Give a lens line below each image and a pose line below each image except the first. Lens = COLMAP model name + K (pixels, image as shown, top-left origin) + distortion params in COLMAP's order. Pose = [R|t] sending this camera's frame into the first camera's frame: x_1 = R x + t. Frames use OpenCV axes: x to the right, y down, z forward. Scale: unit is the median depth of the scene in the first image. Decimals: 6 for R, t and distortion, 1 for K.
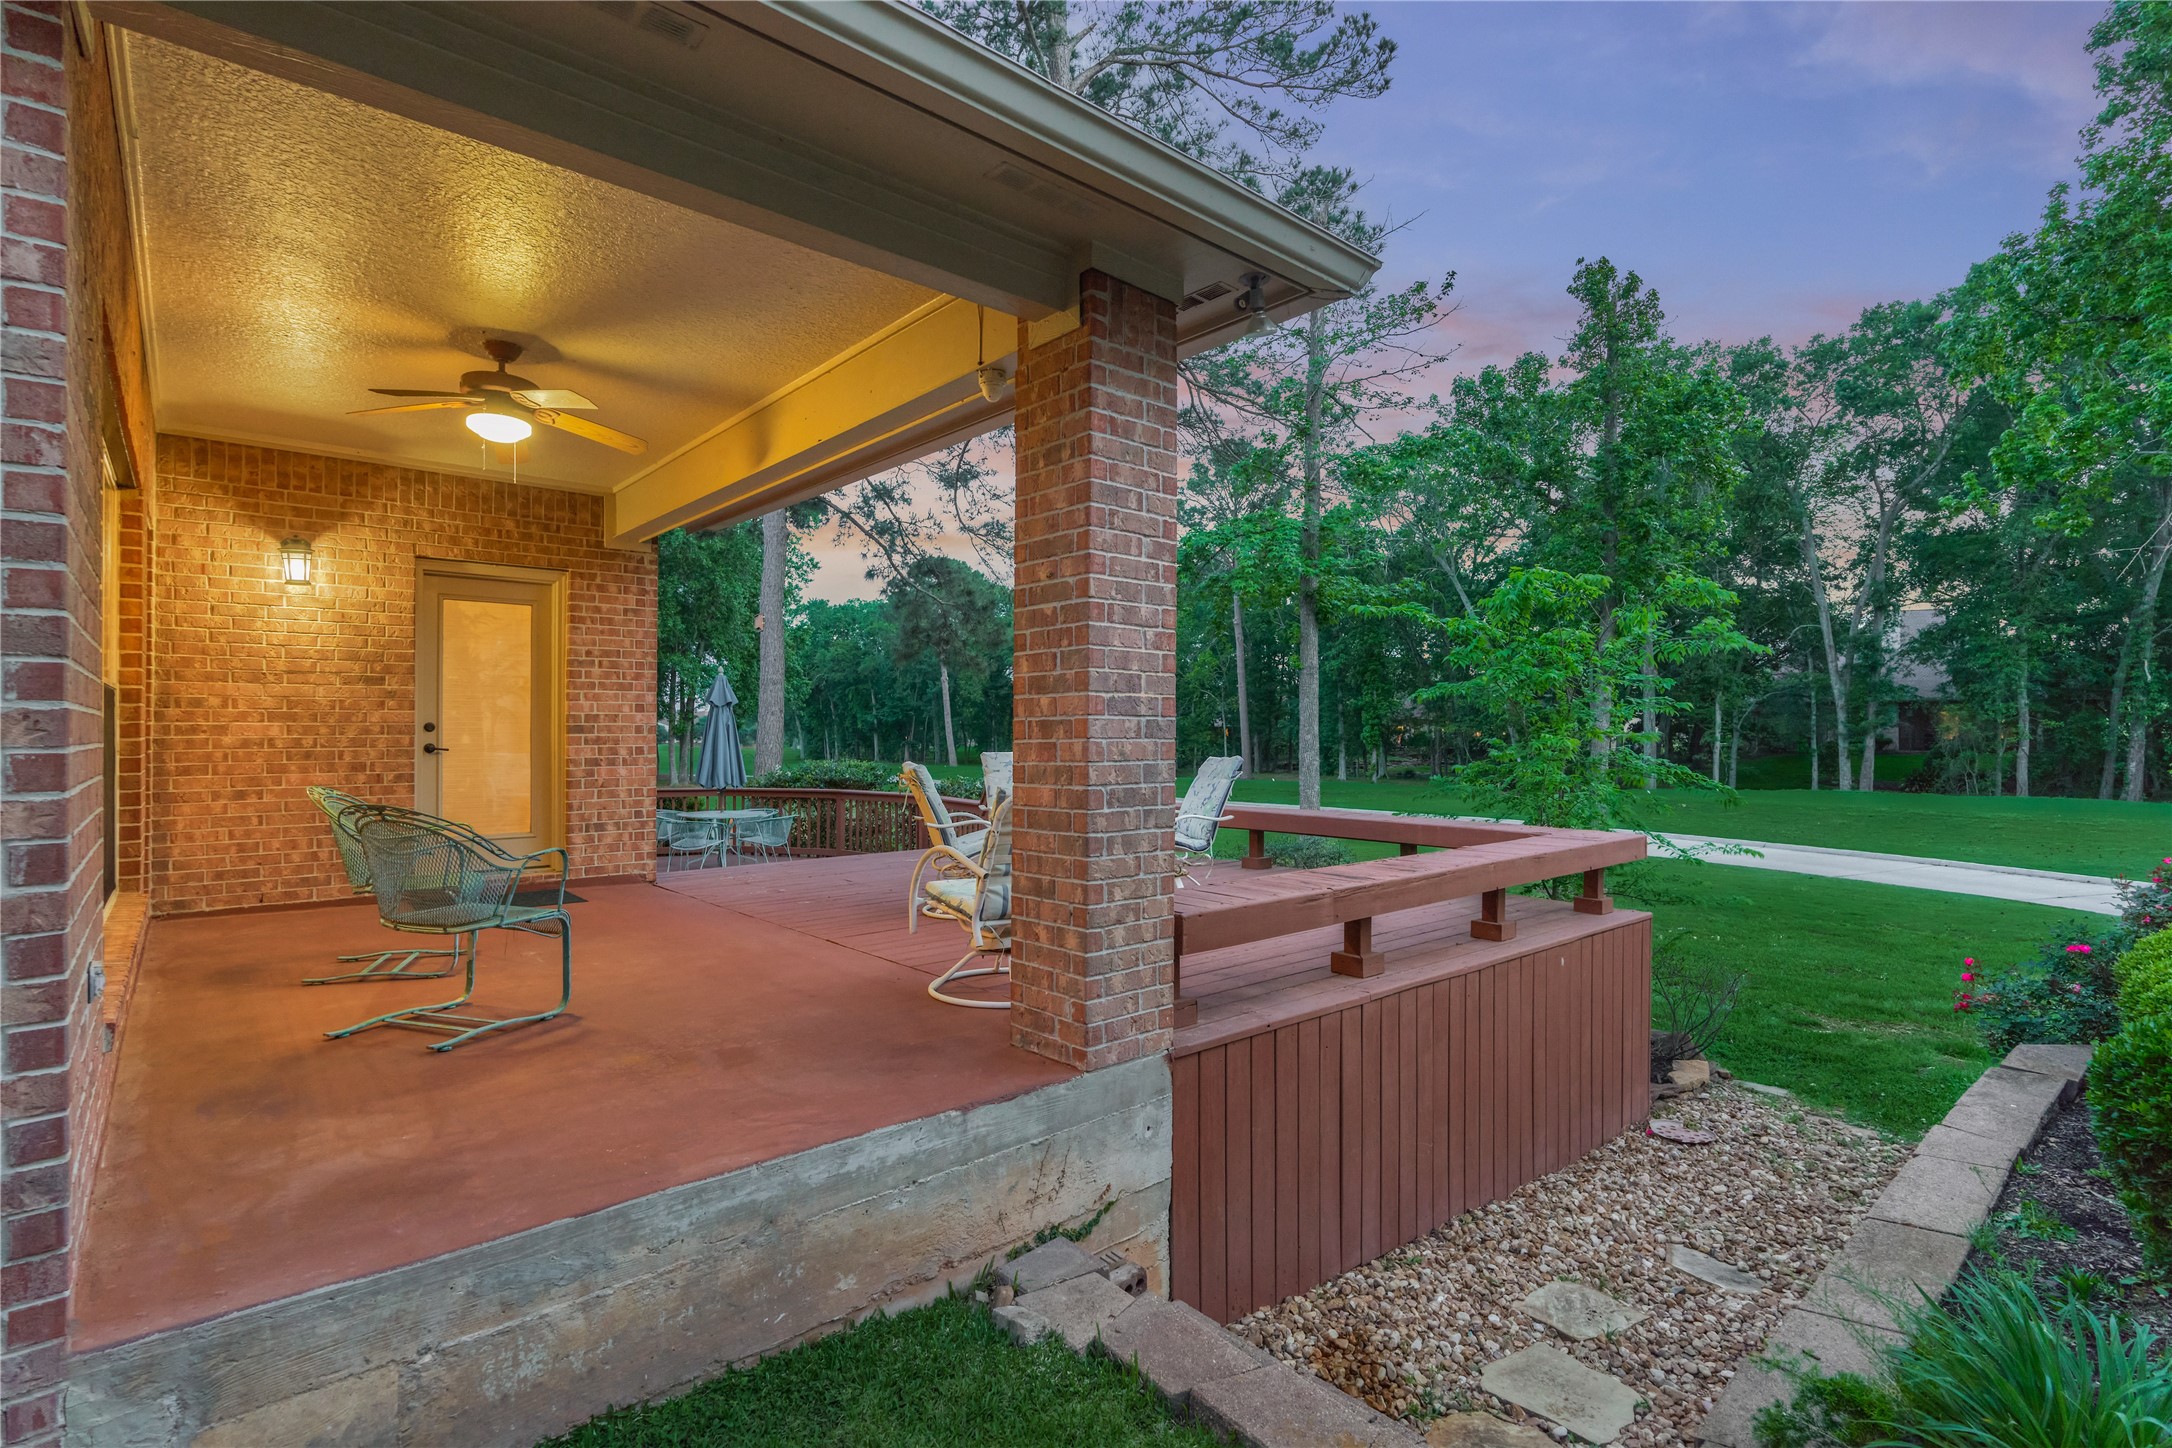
lens RADIAL K [[1024.6, 0, 1088.5], [0, 1024.6, 720.4], [0, 0, 1]] dist [-0.000915, -0.000965]
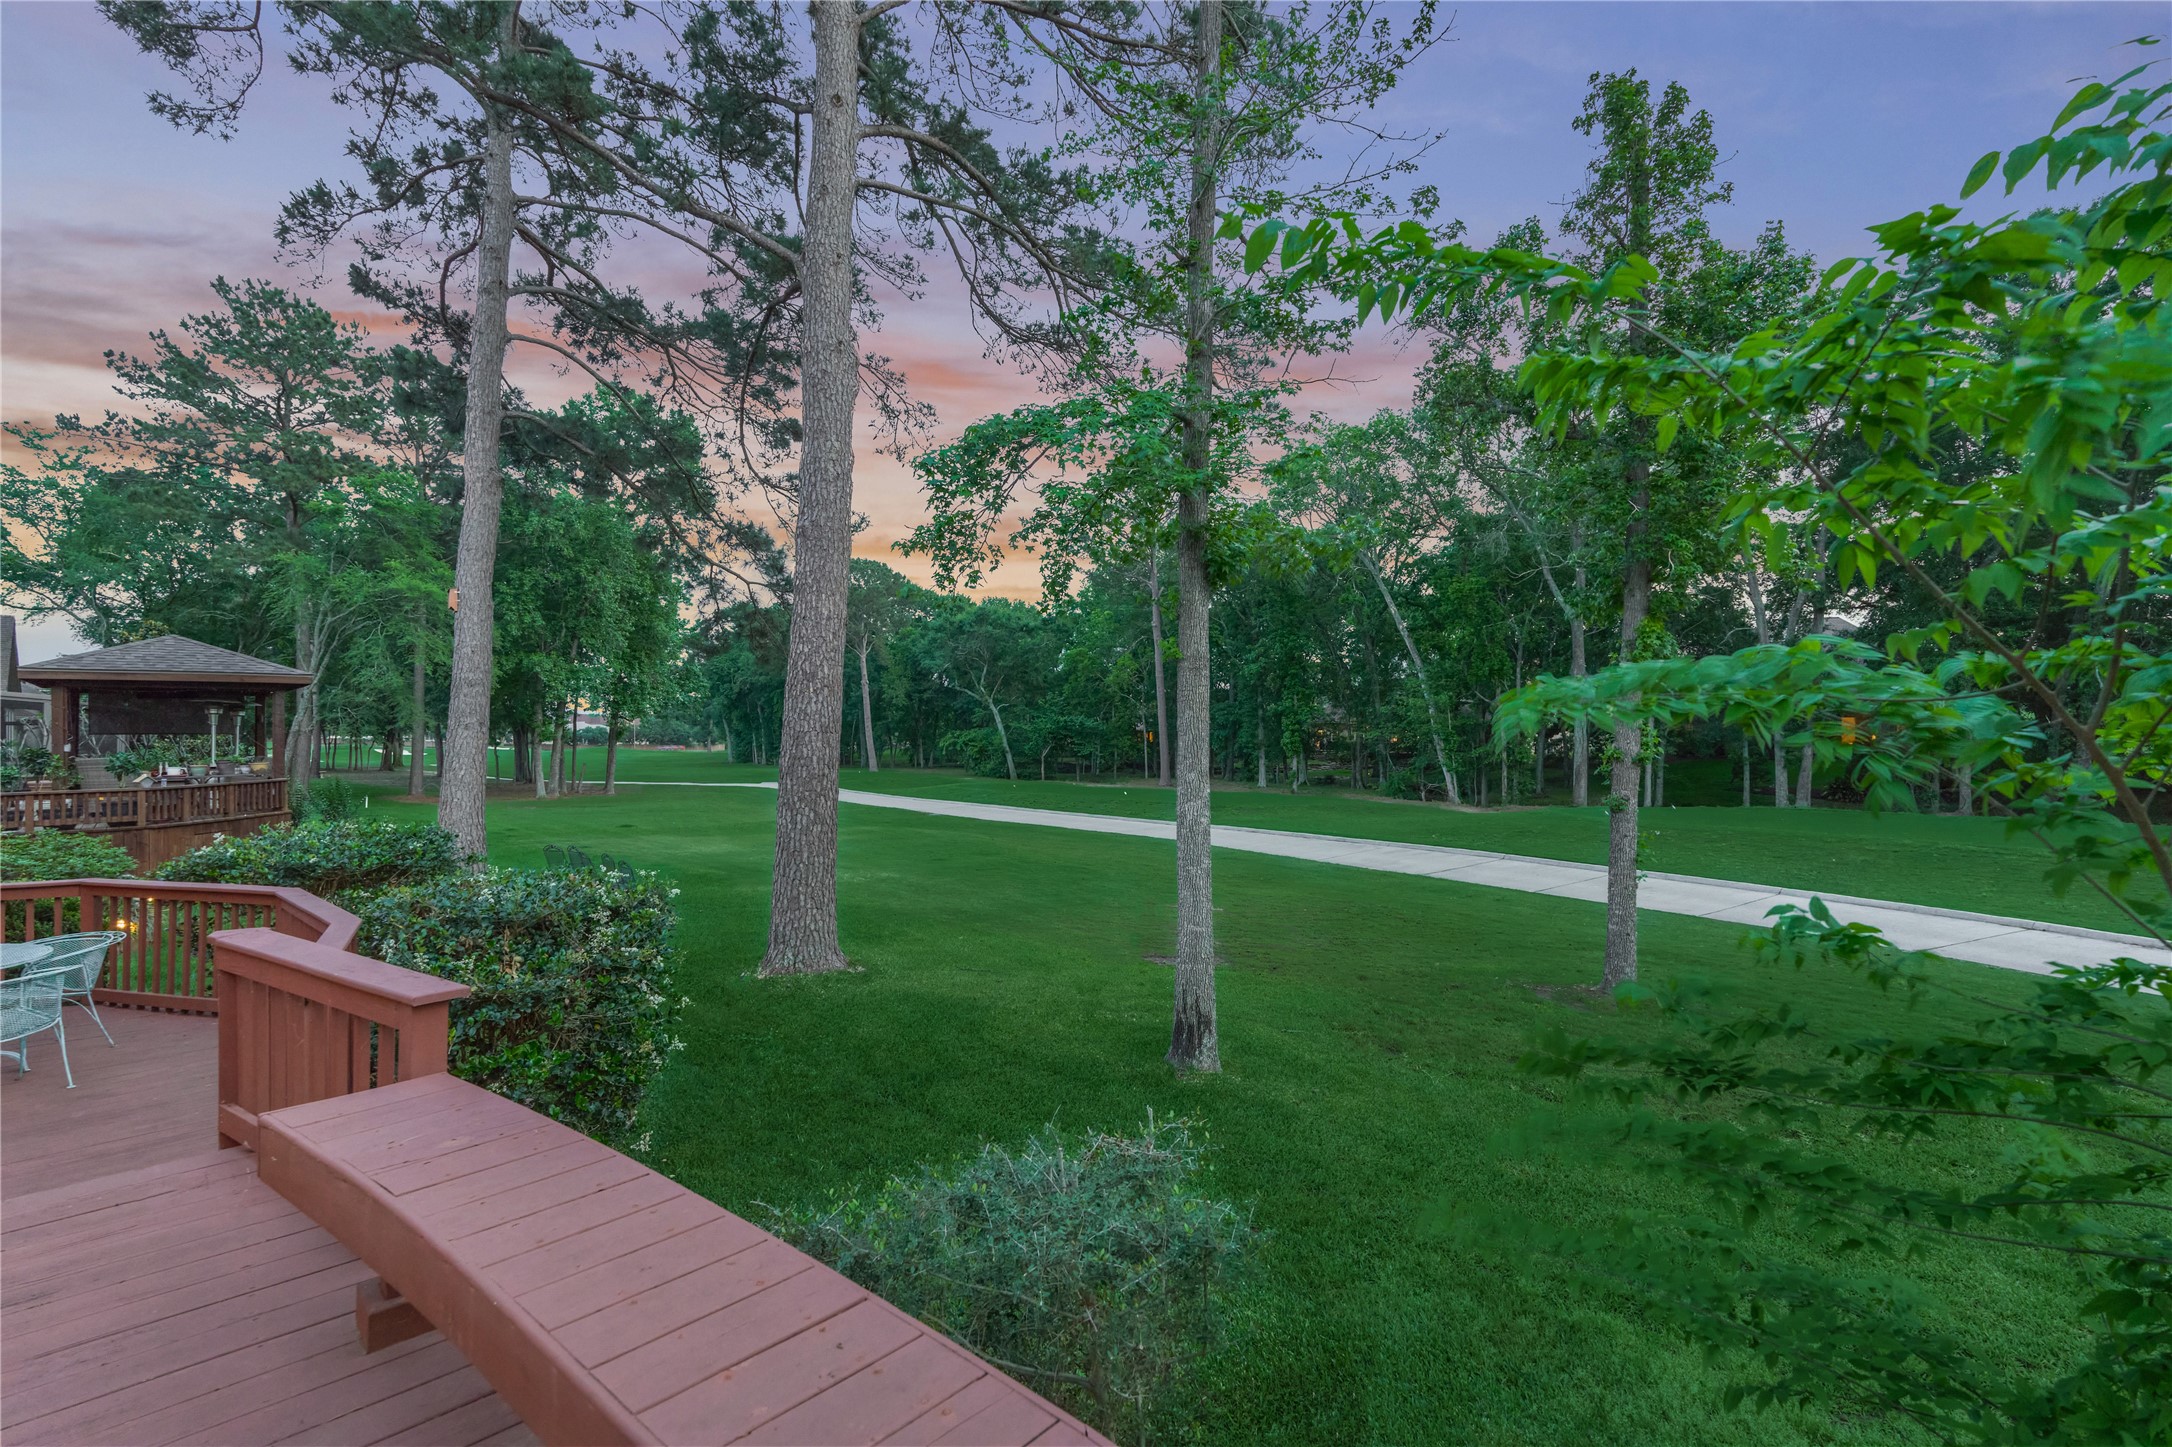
lens RADIAL K [[926.4, 0, 1087.7], [0, 926.4, 732.3], [0, 0, 1]] dist [-0.015360, -0.000107]
pose [[0.998557, -0.000439, 0.053700, 0.050790], [-0.000211, 0.999927, 0.012092, -0.006592], [-0.053701, -0.012086, 0.998484, 0.191185]]
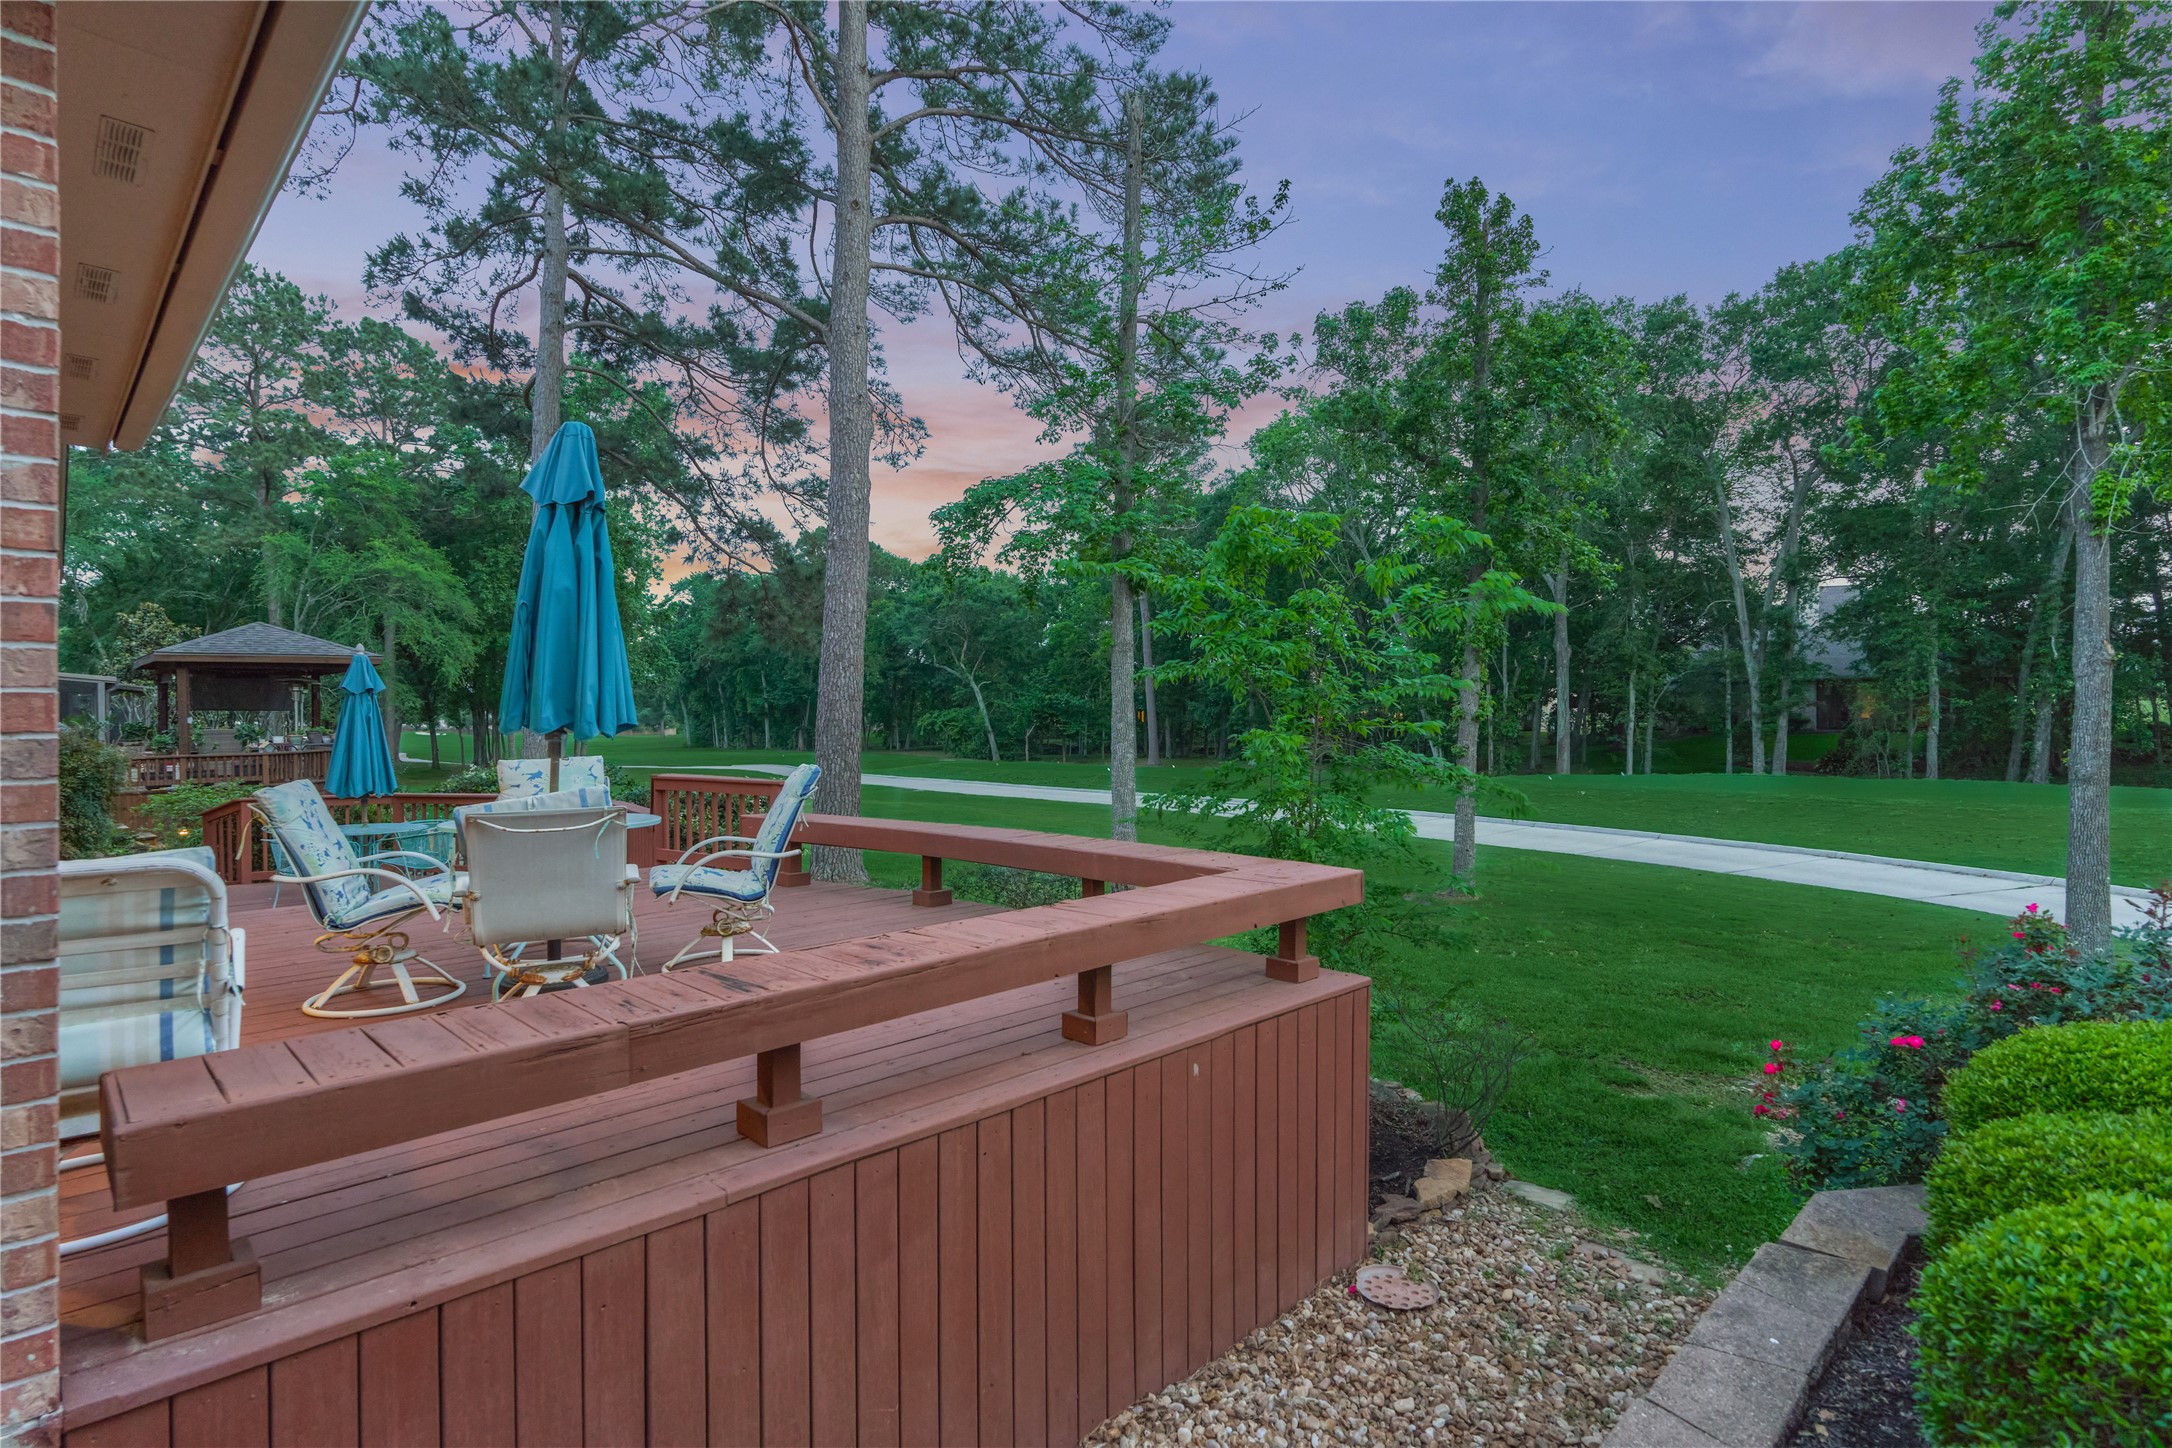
lens RADIAL K [[1066.4, 0, 1094.0], [0, 1066.4, 720.9], [0, 0, 1]] dist [-0.002296, -0.000312]
pose [[0.997791, -0.006643, 0.066104, 0.053683], [0.005484, 0.999828, 0.017709, -0.001424], [-0.066210, -0.017307, 0.997656, 0.046301]]
